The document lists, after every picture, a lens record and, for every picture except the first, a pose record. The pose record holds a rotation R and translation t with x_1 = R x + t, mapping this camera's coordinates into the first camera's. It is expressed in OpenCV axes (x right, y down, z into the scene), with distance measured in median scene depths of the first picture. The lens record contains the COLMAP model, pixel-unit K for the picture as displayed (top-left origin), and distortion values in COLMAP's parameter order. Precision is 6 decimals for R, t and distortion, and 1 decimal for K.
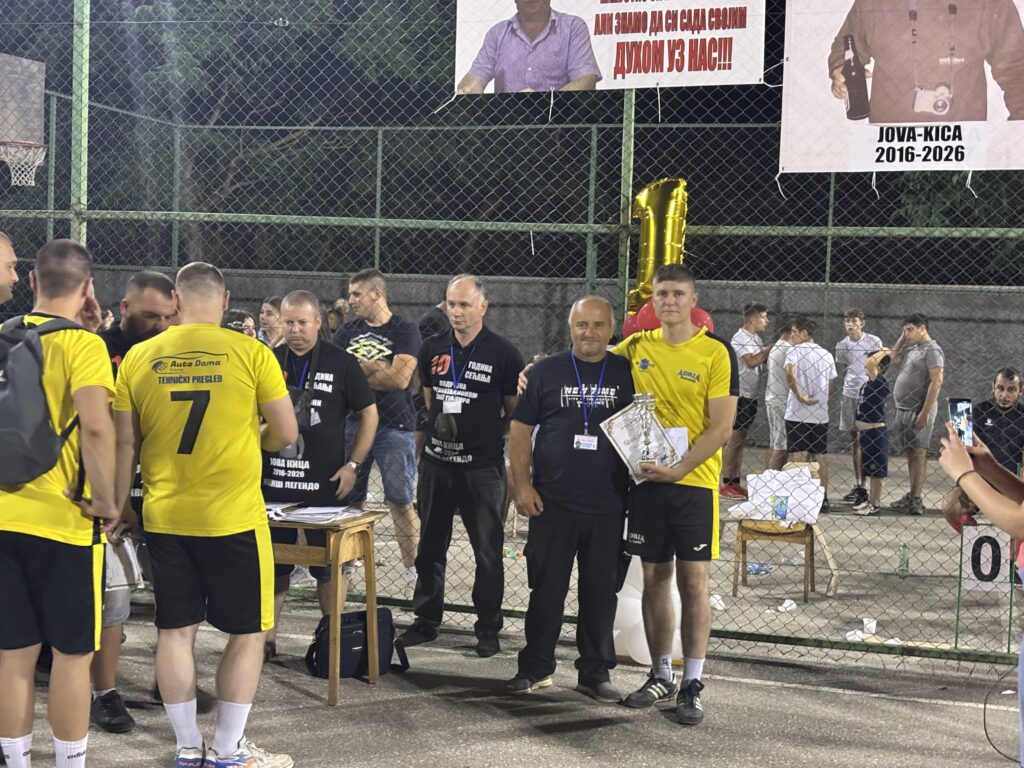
lens RADIAL K [[1548.5, 0, 511.4], [0, 1548.5, 394.8], [0, 0, 1]] dist [0.216720, -0.807293]
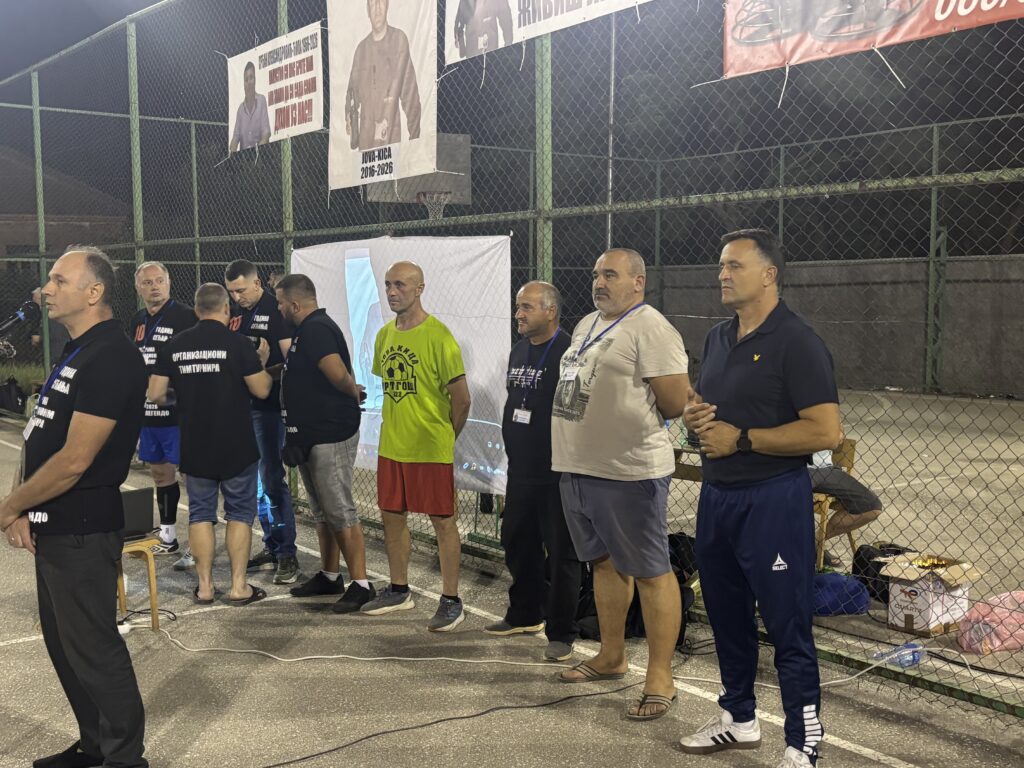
lens RADIAL K [[1235.8, 0, 512.0], [0, 1235.8, 384.0], [0, 0, 1]] dist [0.174879, -0.491707]
pose [[0.798317, 0.008590, -0.602176, 0.982789], [-0.000477, 0.999907, 0.013631, 0.019452], [0.602237, -0.010594, 0.798247, 0.187340]]
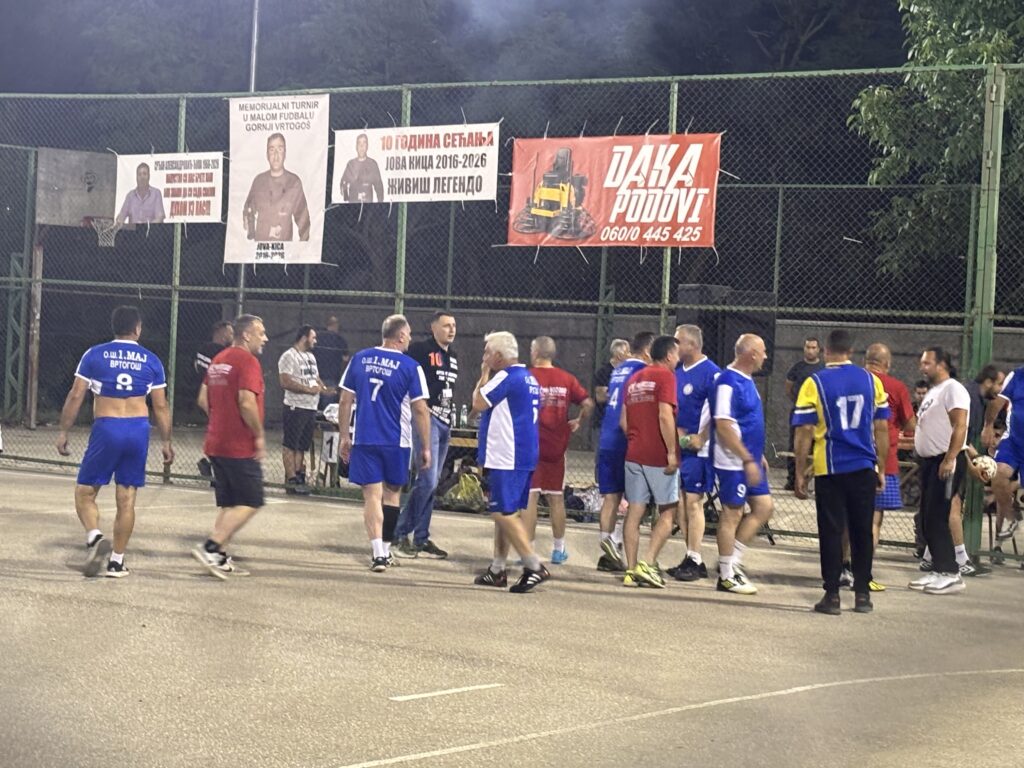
lens RADIAL K [[2487.6, 0, 512.0], [0, 2487.6, 384.0], [0, 0, 1]] dist [0.104847, 0.520700]
pose [[0.936124, 0.018664, -0.351174, 1.743642], [-0.035706, 0.998475, -0.042115, 0.155259], [0.349852, 0.051964, 0.935363, -2.062920]]
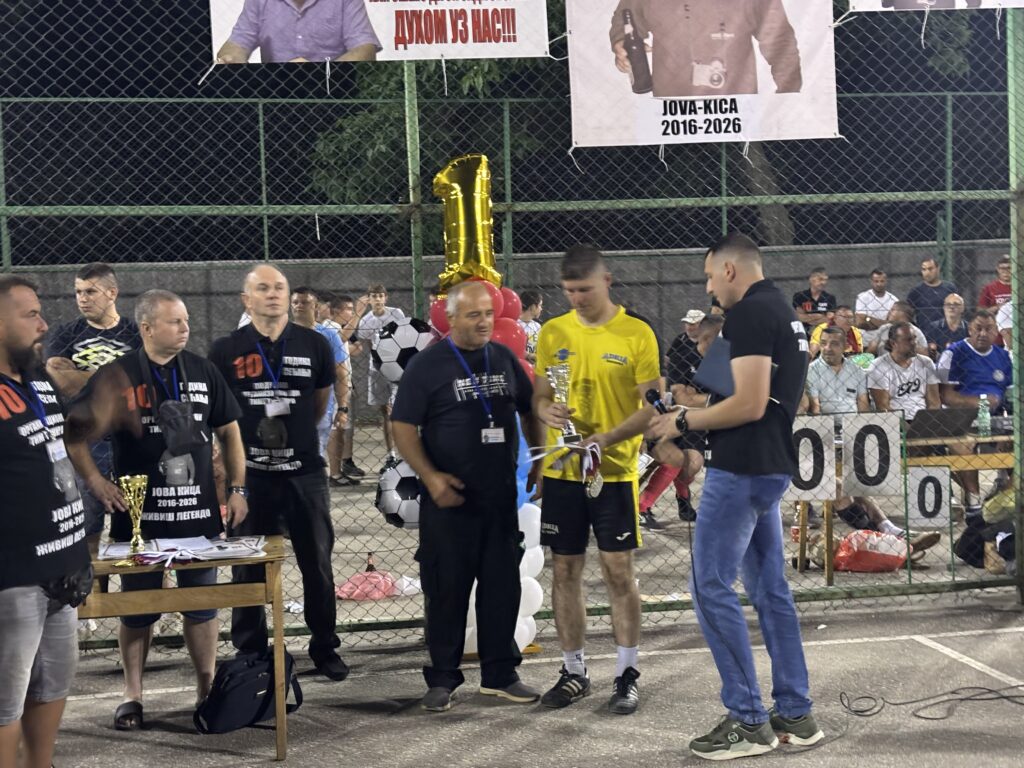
lens RADIAL K [[1548.5, 0, 511.4], [0, 1548.5, 394.8], [0, 0, 1]] dist [0.216720, -0.807293]
pose [[0.889949, -0.089508, 0.447190, -0.318566], [0.083211, 0.995960, 0.033750, -0.021116], [-0.448405, 0.007175, 0.893802, 0.128938]]
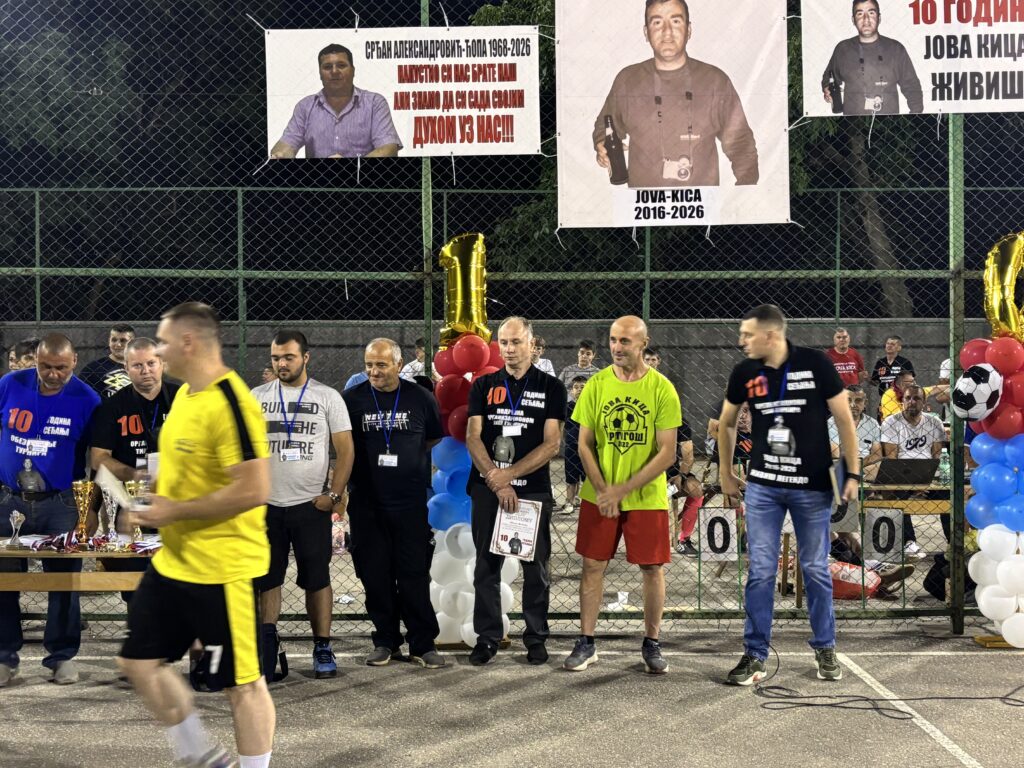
lens RADIAL K [[1312.9, 0, 508.8], [0, 1312.9, 388.2], [0, 0, 1]] dist [0.172533, -0.605603]
pose [[0.952523, -0.043485, 0.301344, -0.174249], [0.049520, 0.998696, -0.012415, -0.007791], [-0.300411, 0.026748, 0.953435, 0.046287]]
